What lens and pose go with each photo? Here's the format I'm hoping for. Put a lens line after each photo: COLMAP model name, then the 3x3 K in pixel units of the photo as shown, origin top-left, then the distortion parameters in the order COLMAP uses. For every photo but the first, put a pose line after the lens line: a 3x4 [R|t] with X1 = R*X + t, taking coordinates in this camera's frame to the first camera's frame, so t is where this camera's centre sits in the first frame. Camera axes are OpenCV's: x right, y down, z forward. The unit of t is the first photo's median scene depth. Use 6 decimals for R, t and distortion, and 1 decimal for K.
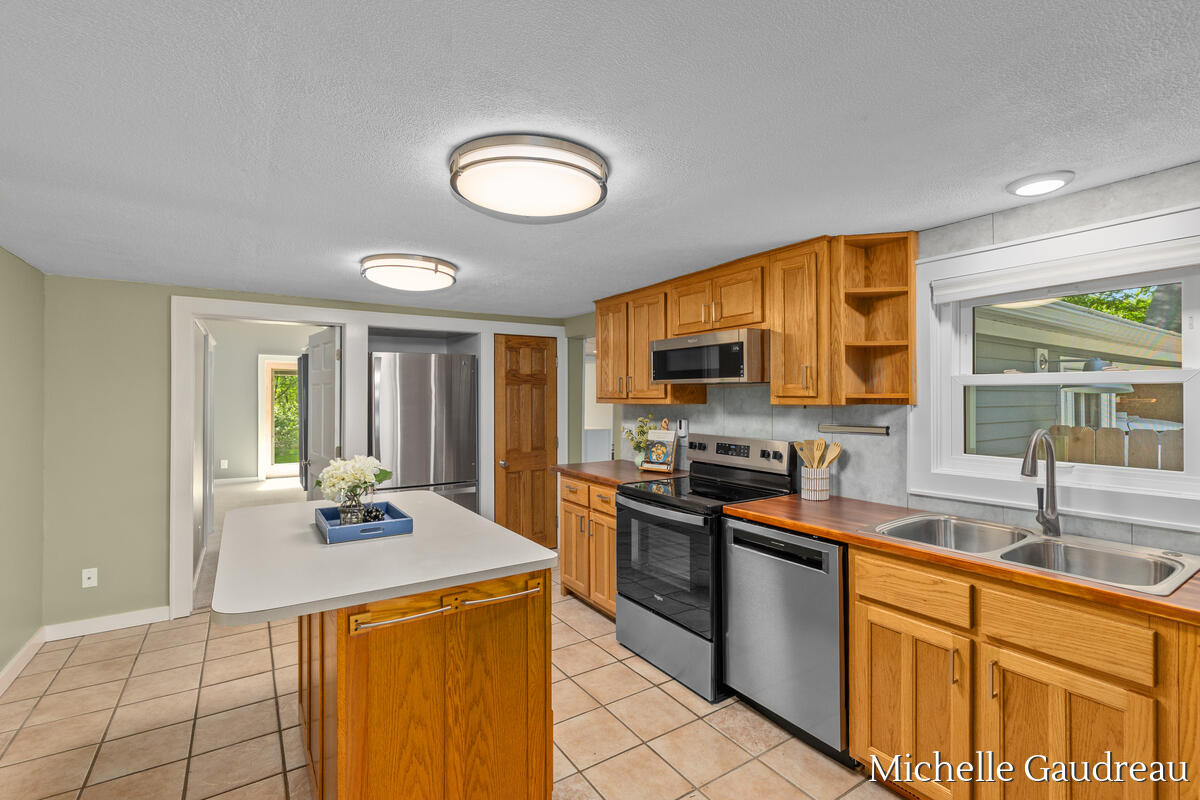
lens RADIAL K [[544.2, 0, 602.2], [0, 544.2, 398.2], [0, 0, 1]] dist [0.001017, 0.000075]
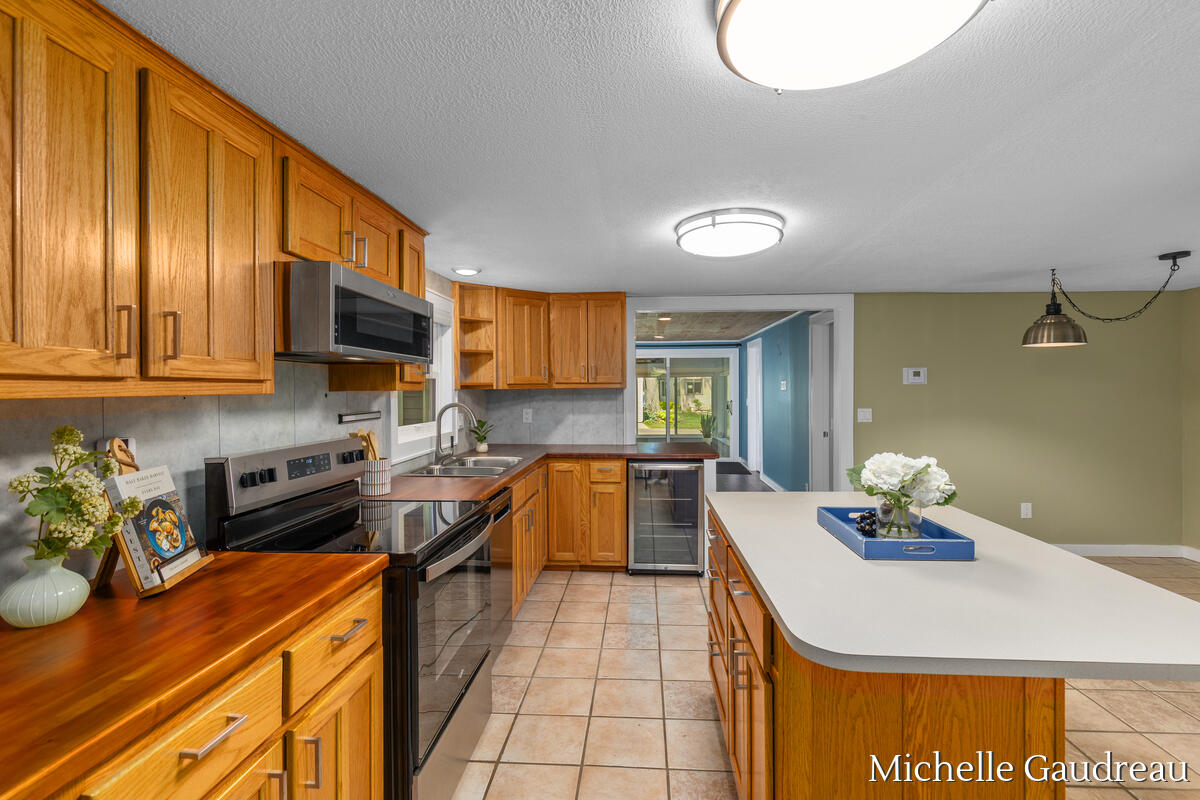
lens RADIAL K [[544.2, 0, 601.8], [0, 544.2, 390.2], [0, 0, 1]] dist [0.001017, 0.000075]
pose [[-0.790786, 0.006461, 0.612058, -0.396388], [0.007874, 0.999969, -0.000382, 0.010064], [-0.612042, 0.004517, -0.790813, 1.239739]]
